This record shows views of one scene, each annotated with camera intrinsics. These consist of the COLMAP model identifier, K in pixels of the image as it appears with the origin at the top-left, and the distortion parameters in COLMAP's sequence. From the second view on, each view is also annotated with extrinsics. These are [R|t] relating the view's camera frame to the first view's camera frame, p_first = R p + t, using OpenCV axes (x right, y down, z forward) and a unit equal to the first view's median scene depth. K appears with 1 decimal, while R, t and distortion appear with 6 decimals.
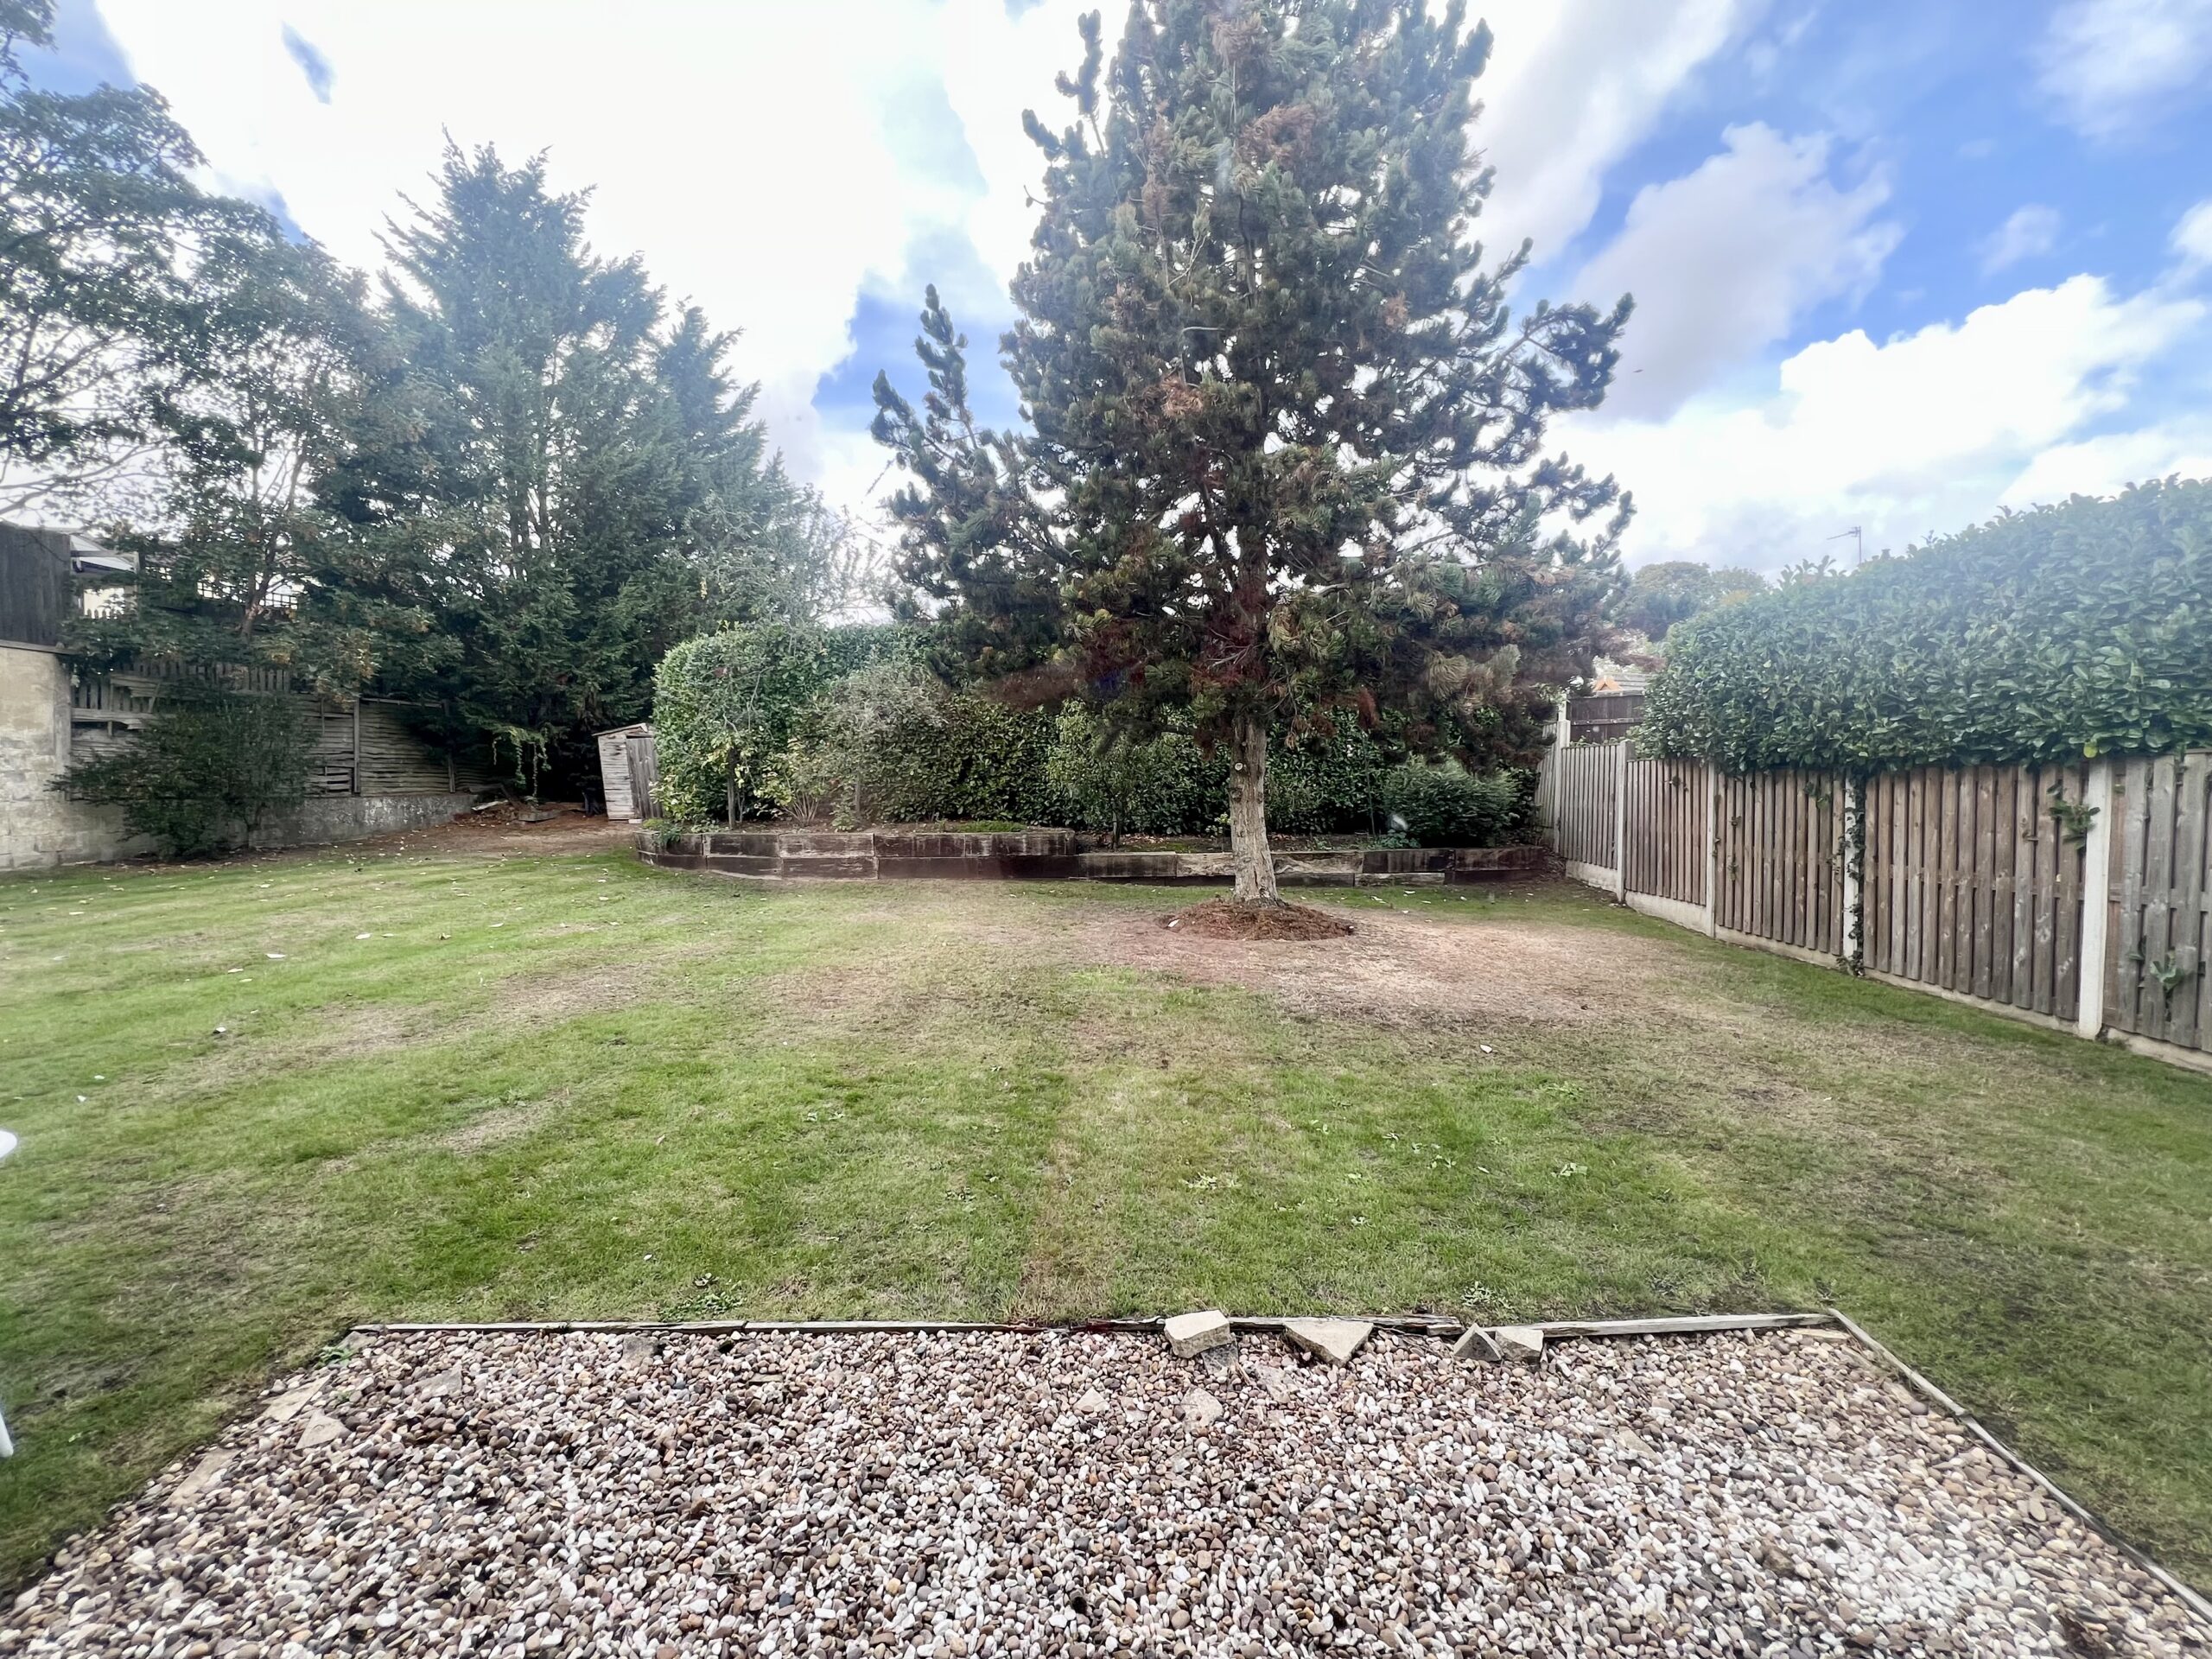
lens RADIAL K [[889.8, 0, 1109.9], [0, 889.8, 824.3], [0, 0, 1]] dist [-0.002162, 0.001154]
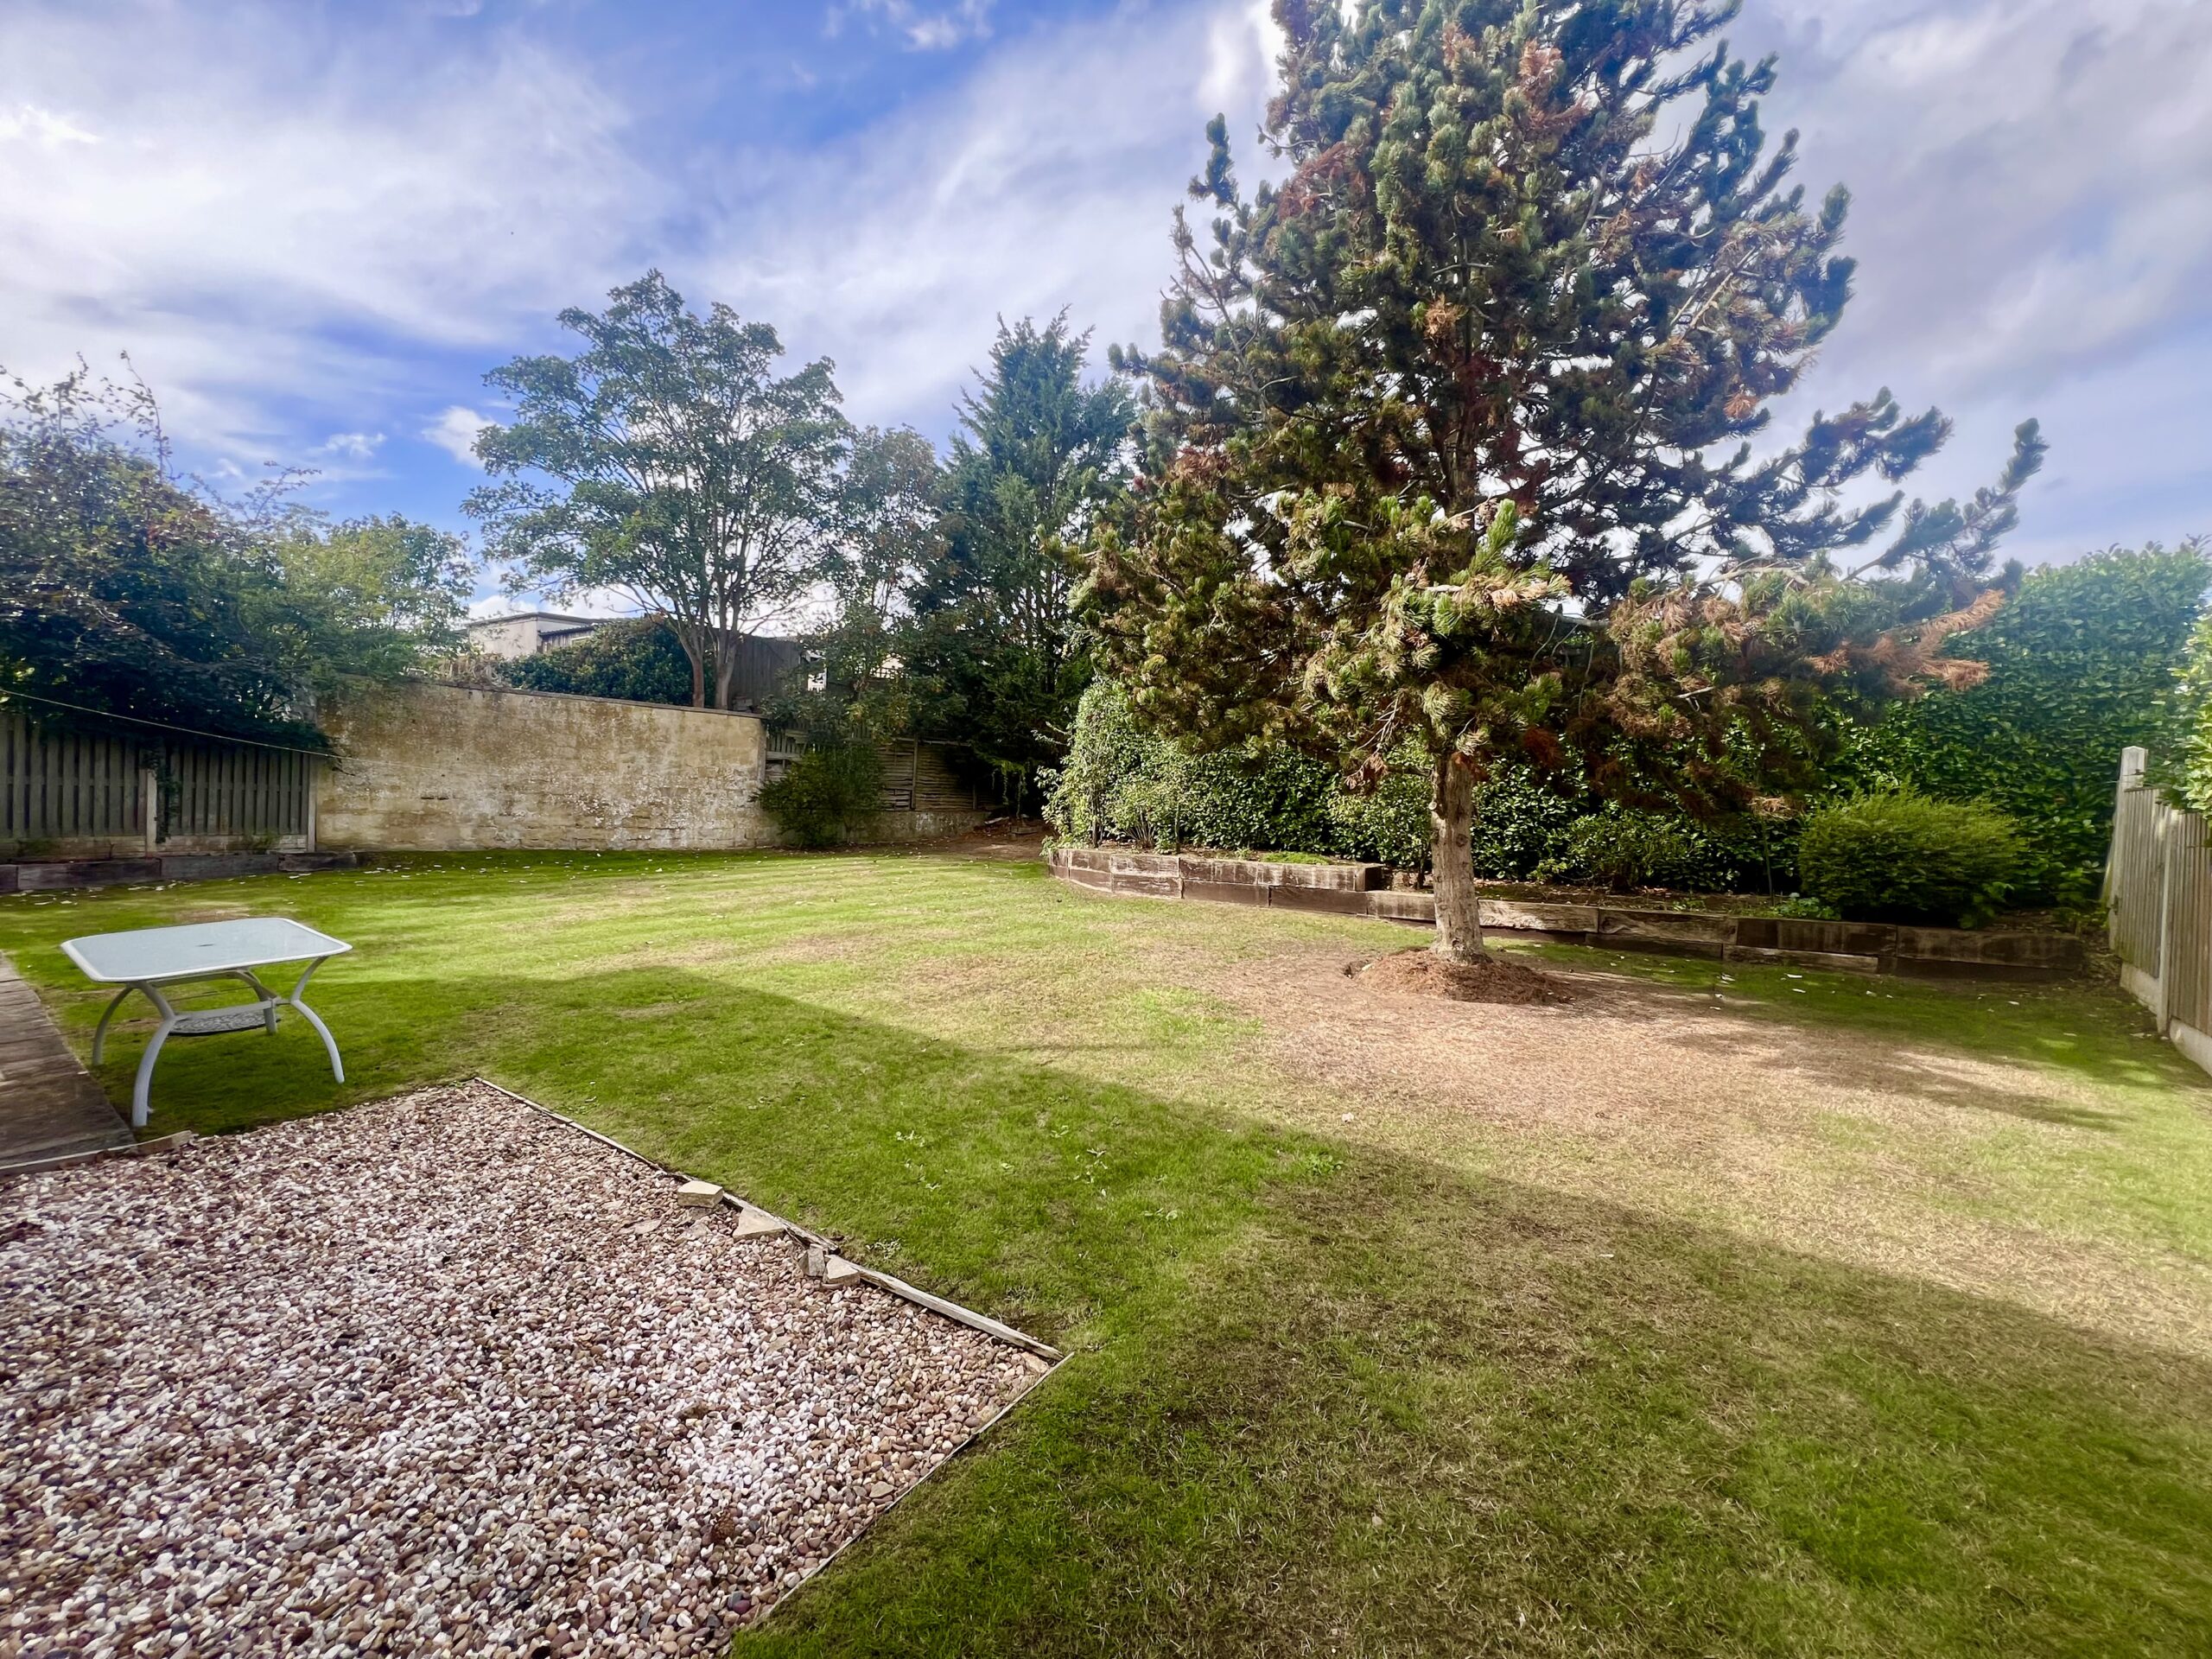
lens RADIAL K [[889.8, 0, 1108.1], [0, 889.8, 826.2], [0, 0, 1]] dist [-0.002162, 0.001154]
pose [[0.817059, 0.039136, -0.575225, 0.576111], [-0.055987, 0.998364, -0.011600, -0.020055], [0.573830, 0.041683, 0.817913, 0.066295]]
